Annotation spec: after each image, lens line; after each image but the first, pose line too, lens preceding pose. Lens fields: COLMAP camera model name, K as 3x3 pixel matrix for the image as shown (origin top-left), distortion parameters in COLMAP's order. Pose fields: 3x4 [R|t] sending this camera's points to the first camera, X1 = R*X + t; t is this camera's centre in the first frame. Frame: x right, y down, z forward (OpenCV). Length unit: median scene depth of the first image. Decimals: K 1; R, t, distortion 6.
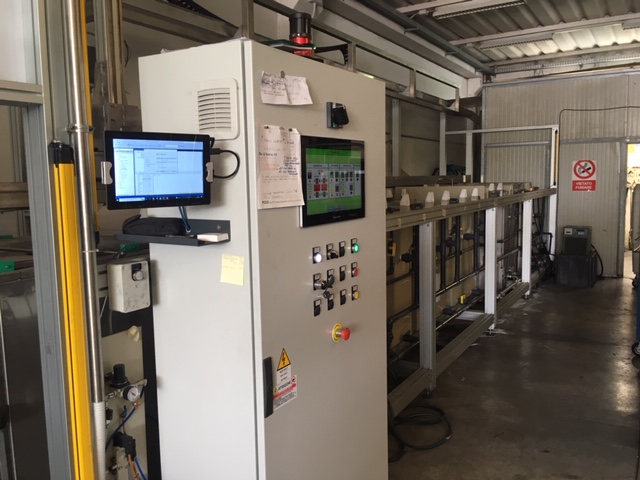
lens RADIAL K [[554.2, 0, 320.0], [0, 554.2, 240.0], [0, 0, 1]] dist [0.104783, -0.155025]
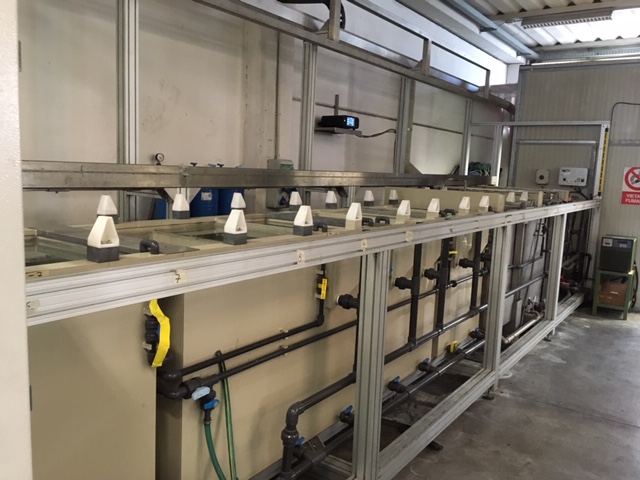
lens RADIAL K [[554.2, 0, 320.0], [0, 554.2, 240.0], [0, 0, 1]] dist [0.104783, -0.155025]
pose [[0.995288, 0.070718, -0.066340, 0.194490], [-0.069383, 0.997343, 0.022209, -0.061793], [0.067735, -0.017502, 0.997550, 0.418134]]
